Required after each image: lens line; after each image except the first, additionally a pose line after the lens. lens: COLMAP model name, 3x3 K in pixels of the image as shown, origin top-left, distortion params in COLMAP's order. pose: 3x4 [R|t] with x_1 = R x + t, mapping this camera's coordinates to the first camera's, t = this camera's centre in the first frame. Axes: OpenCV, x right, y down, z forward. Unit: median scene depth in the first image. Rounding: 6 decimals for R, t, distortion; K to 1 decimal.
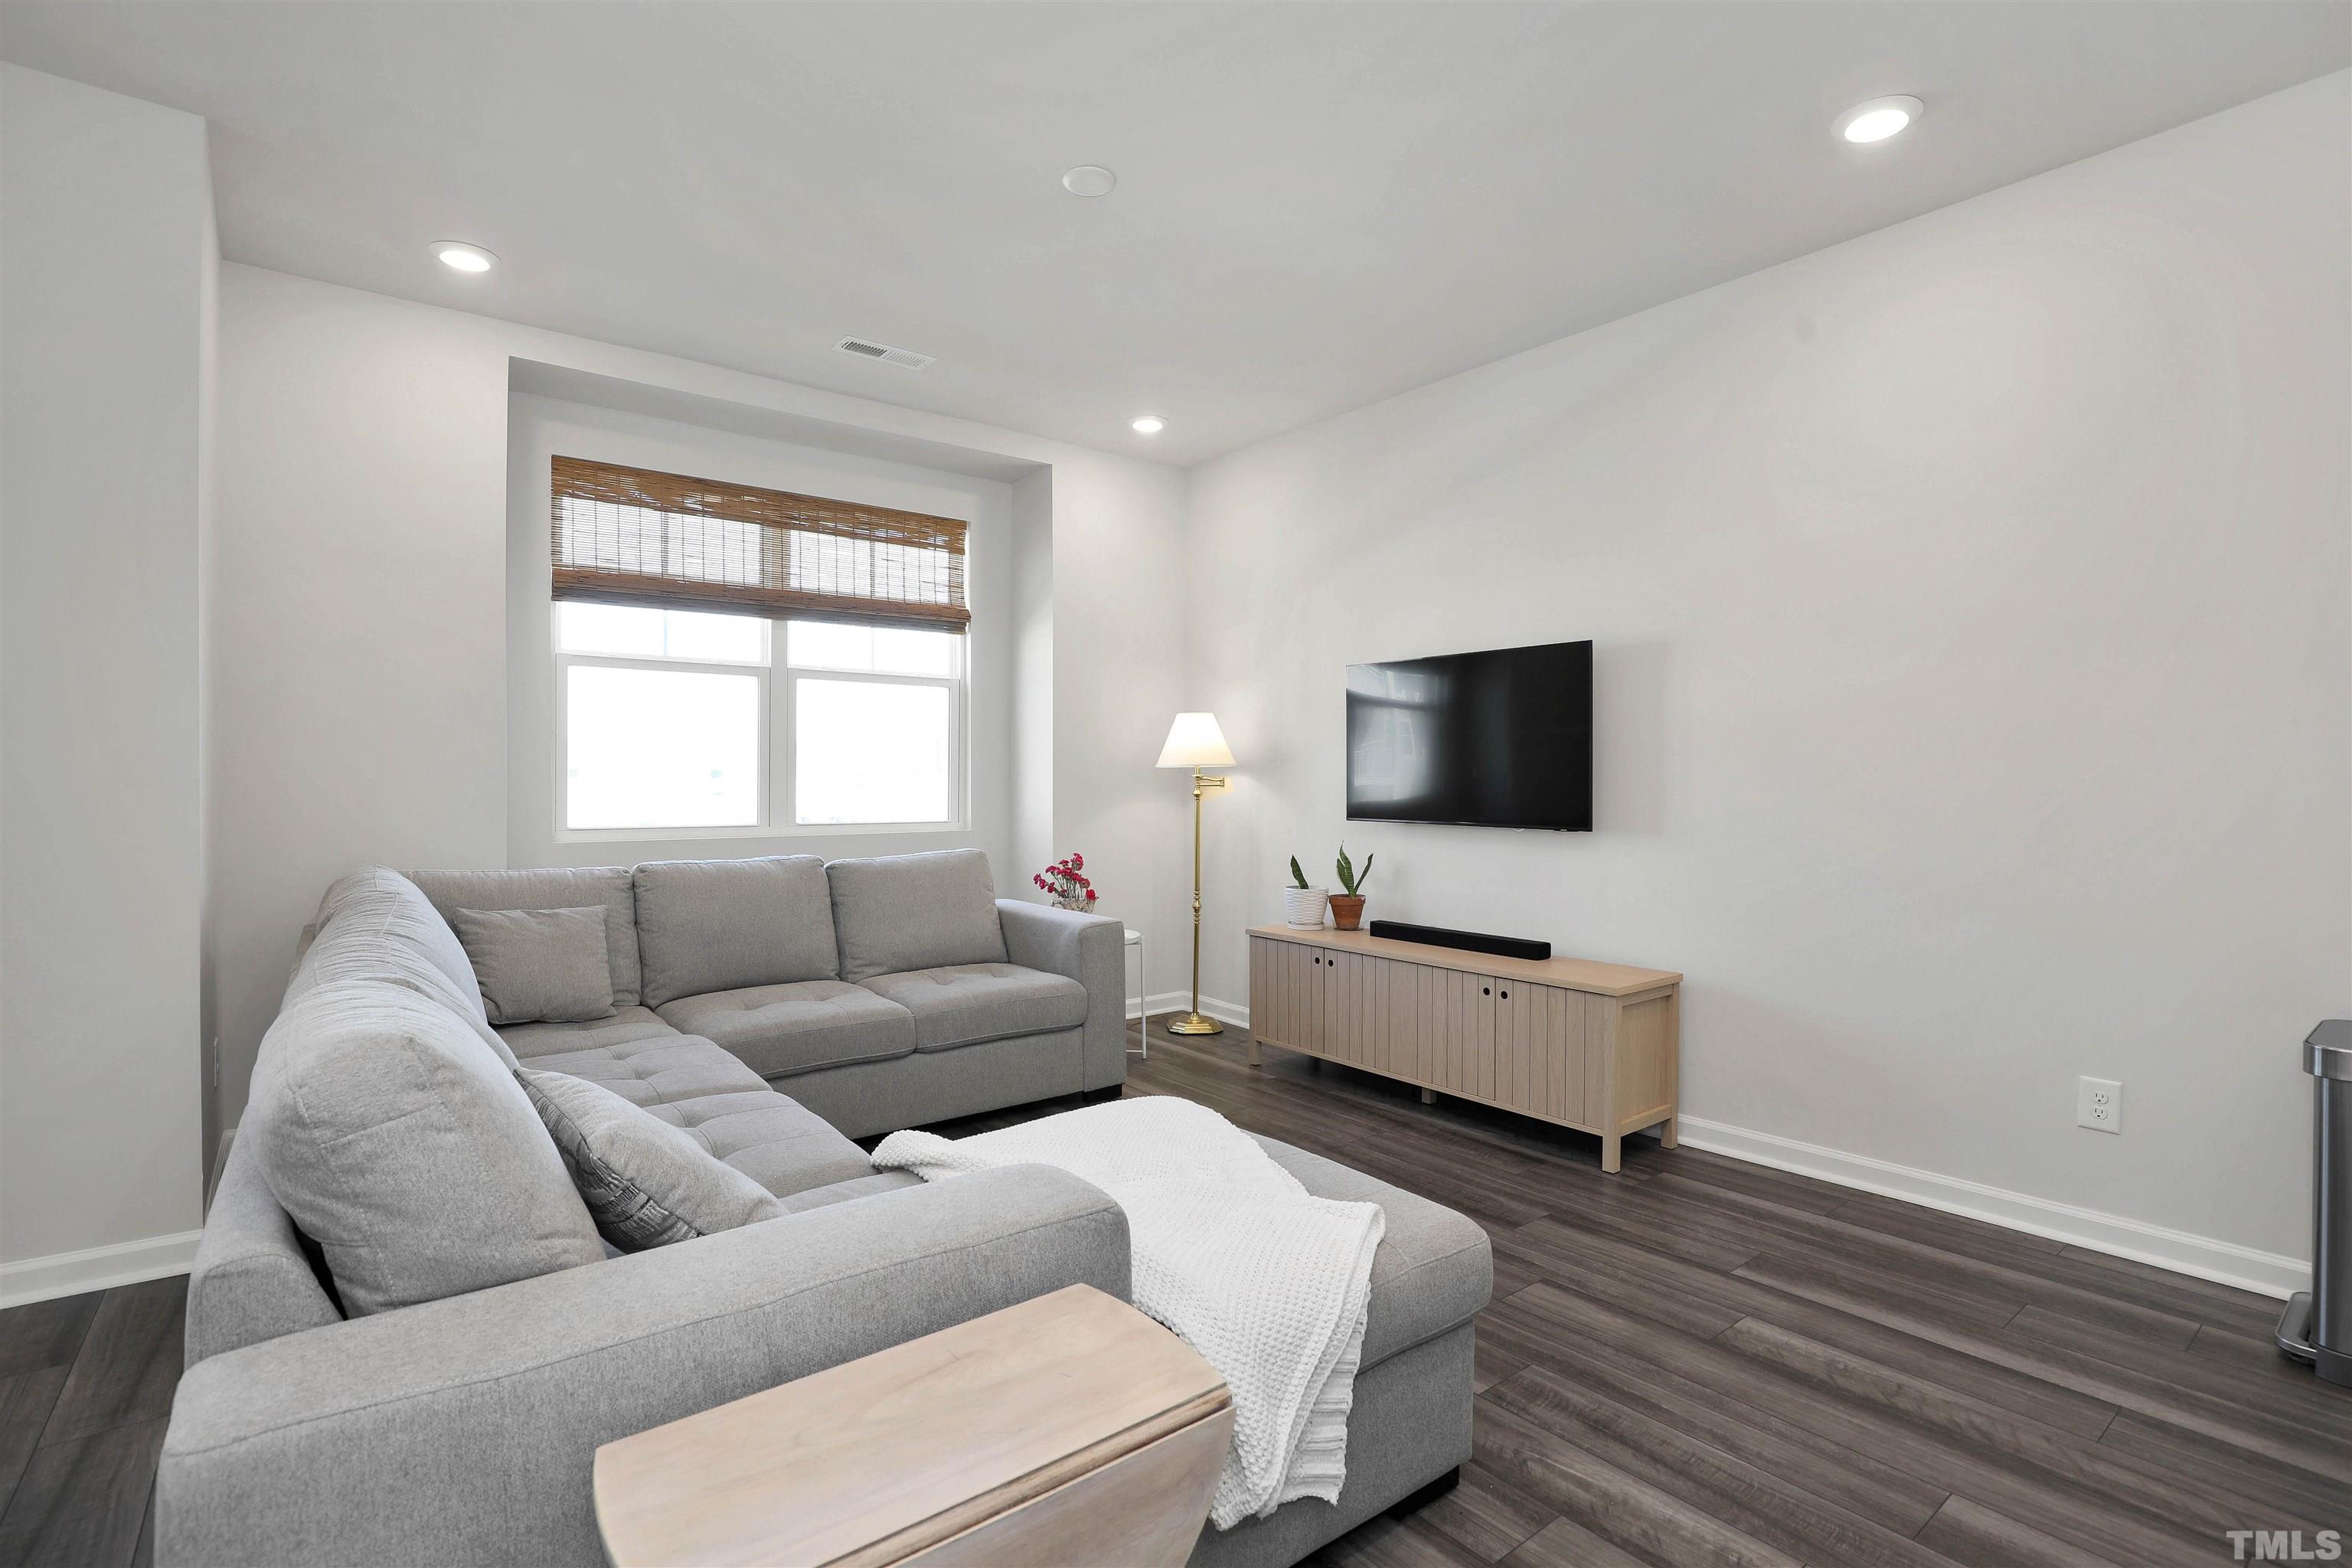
lens RADIAL K [[1122.8, 0, 1191.9], [0, 1122.8, 802.0], [0, 0, 1]] dist [-0.017075, 0.003159]
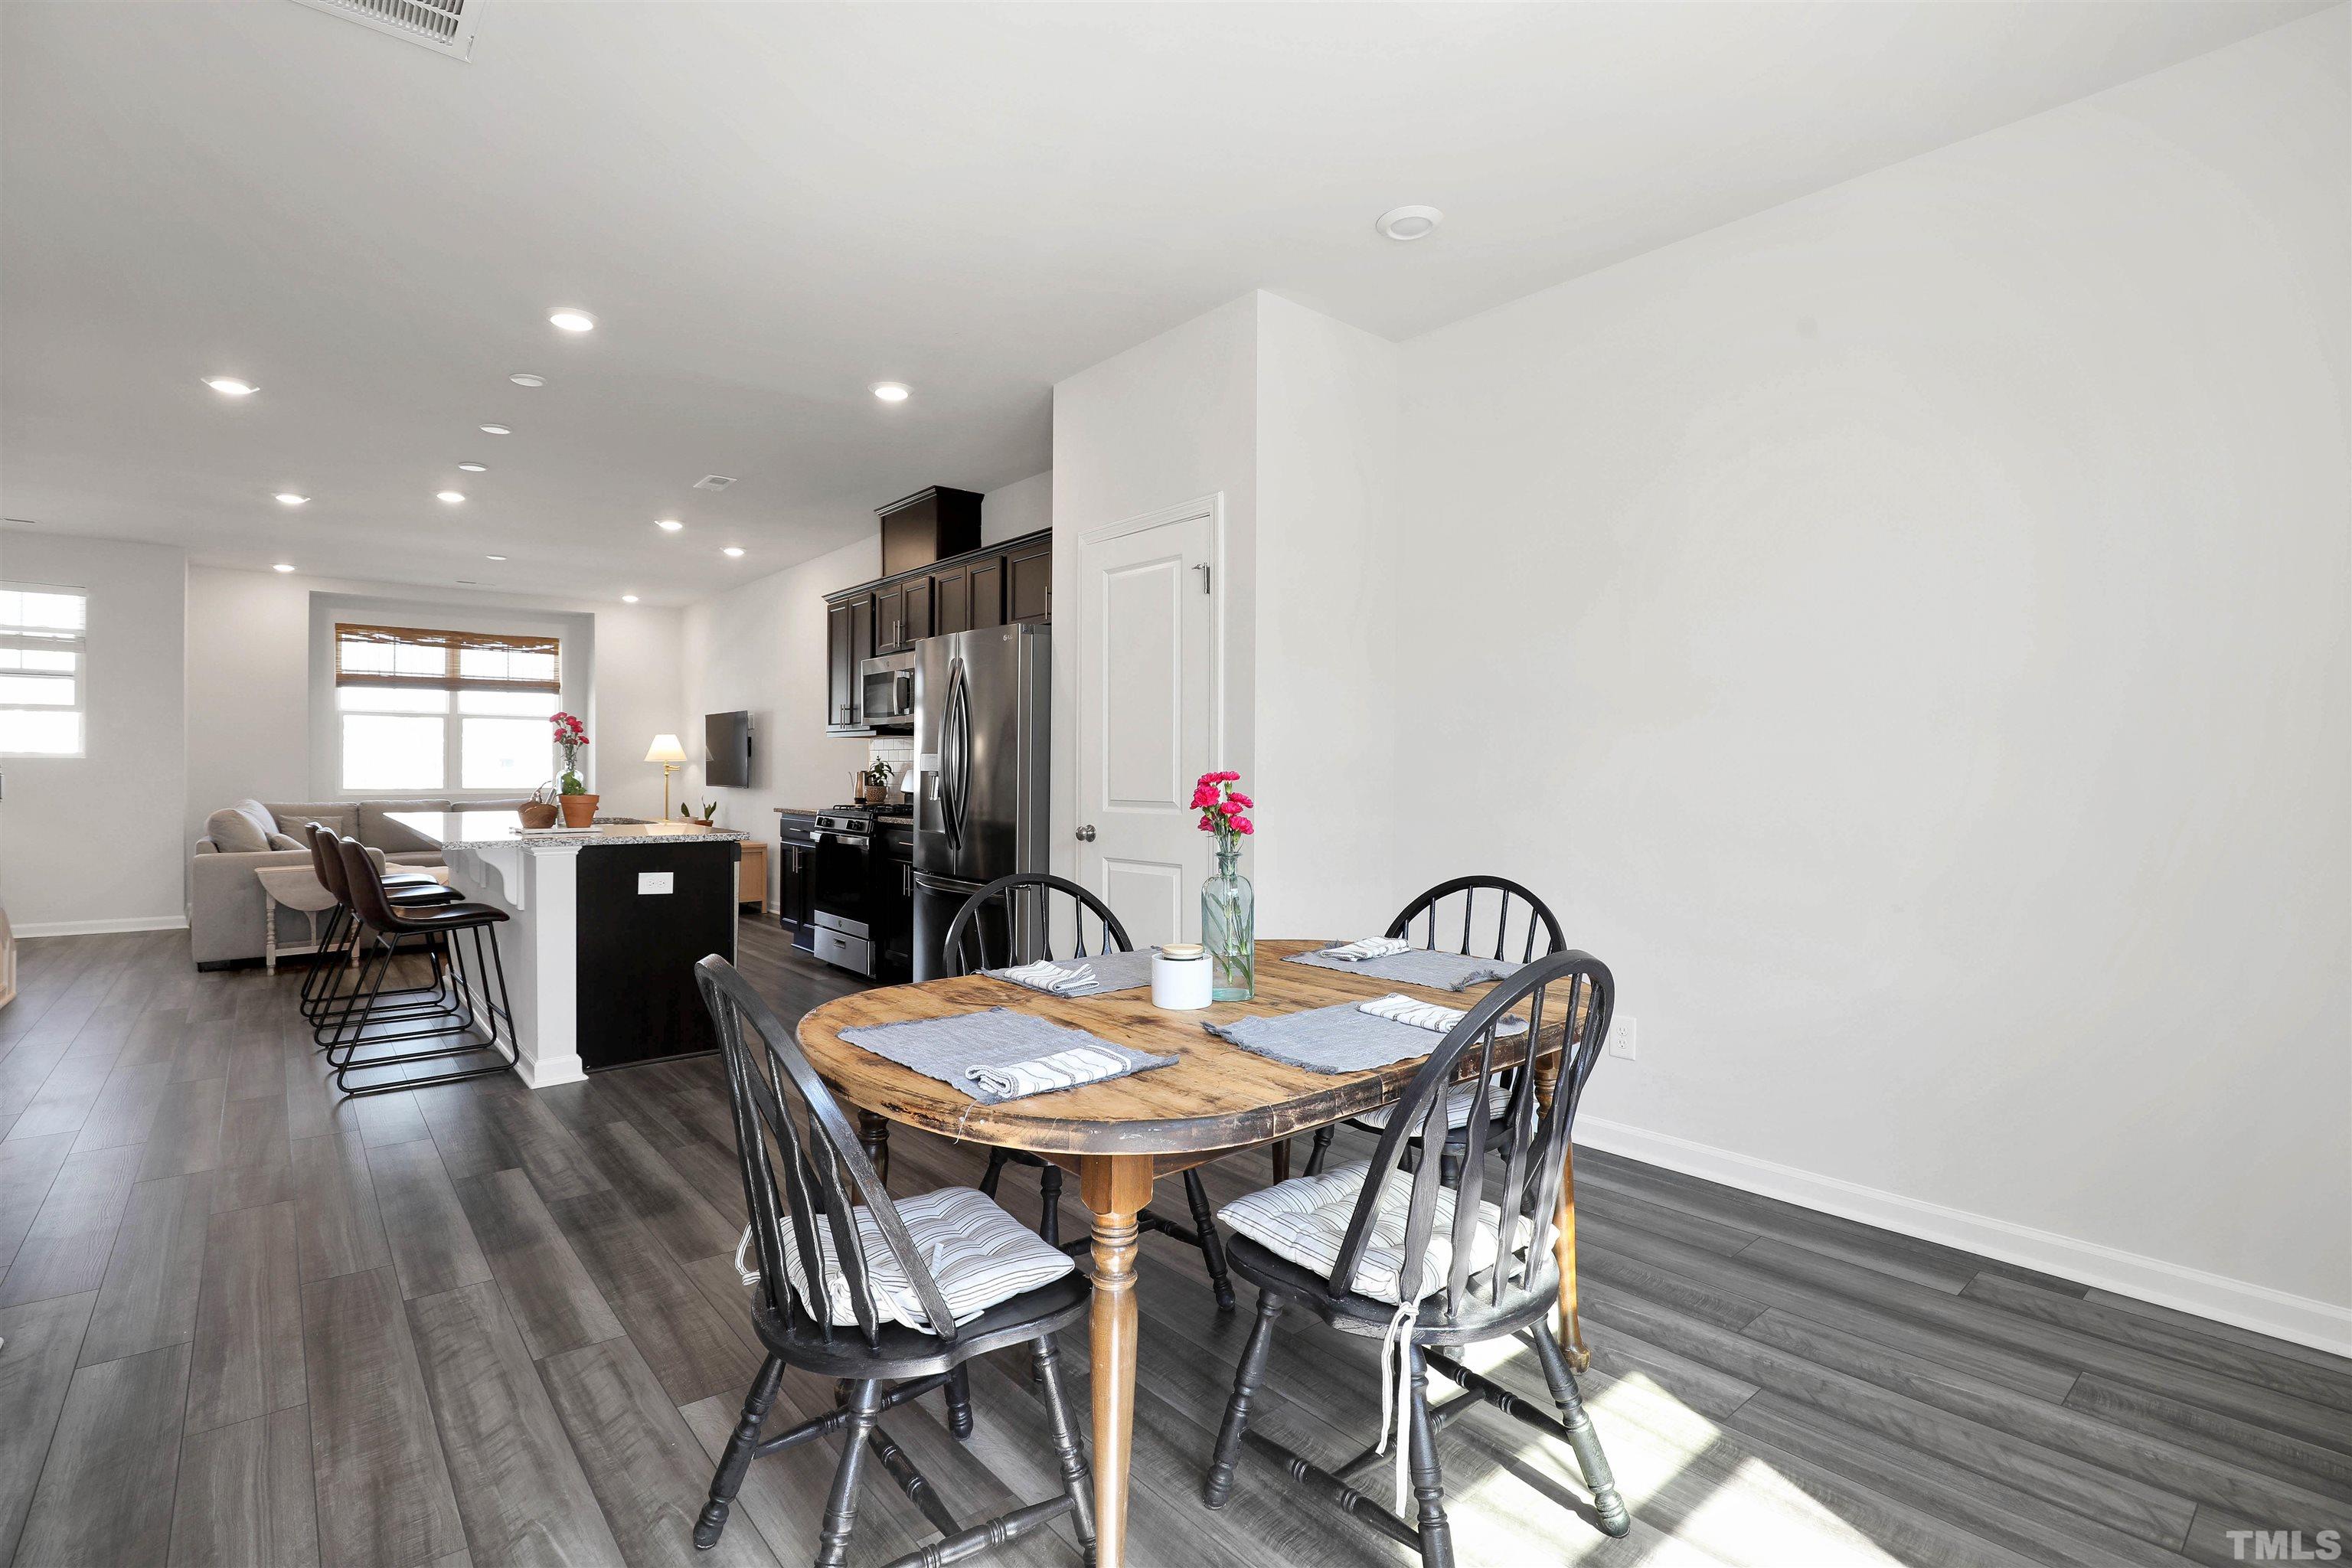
lens RADIAL K [[1122.8, 0, 1157.4], [0, 1122.8, 769.5], [0, 0, 1]] dist [-0.017075, 0.003159]
pose [[0.999769, -0.007107, -0.020278, 0.993006], [0.006225, 0.999045, -0.043236, 0.083428], [0.020566, 0.043100, 0.998859, -1.062177]]
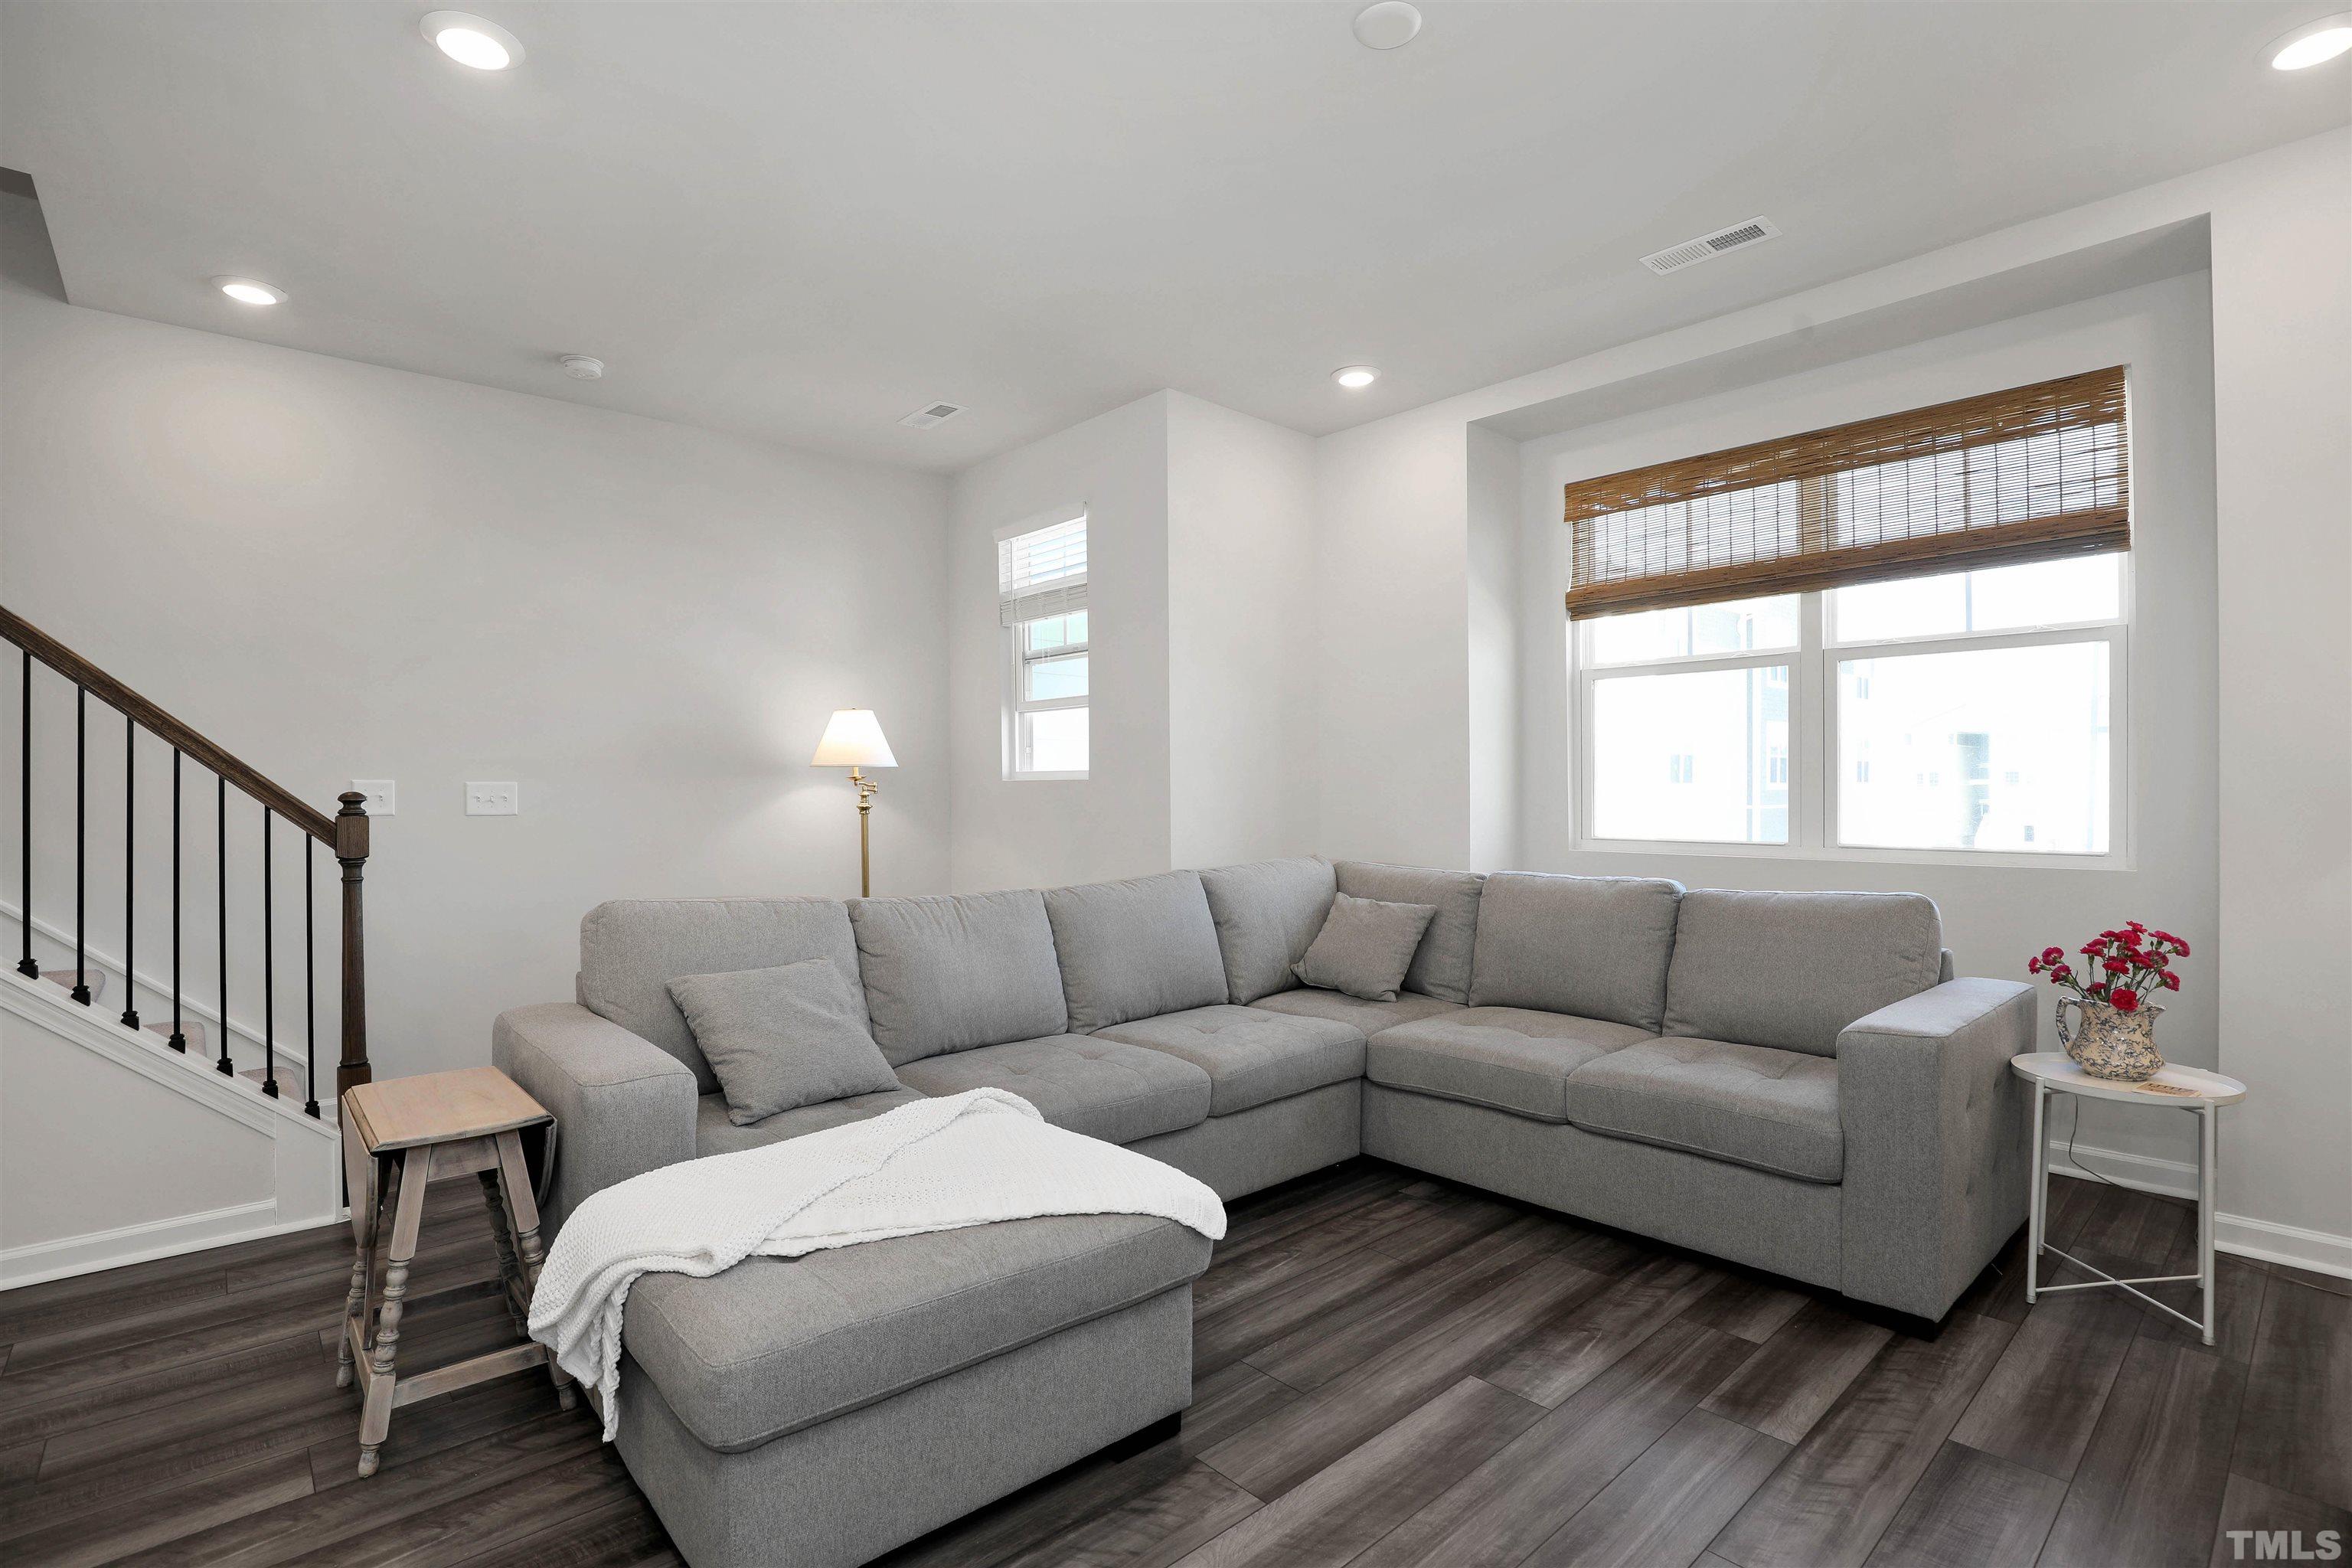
lens RADIAL K [[1122.8, 0, 1175.0], [0, 1122.8, 806.9], [0, 0, 1]] dist [-0.017075, 0.003159]
pose [[0.085856, 0.006587, -0.996286, 0.390326], [-0.017759, 0.999829, 0.005080, -0.003311], [0.996149, 0.017257, 0.085958, 0.472178]]
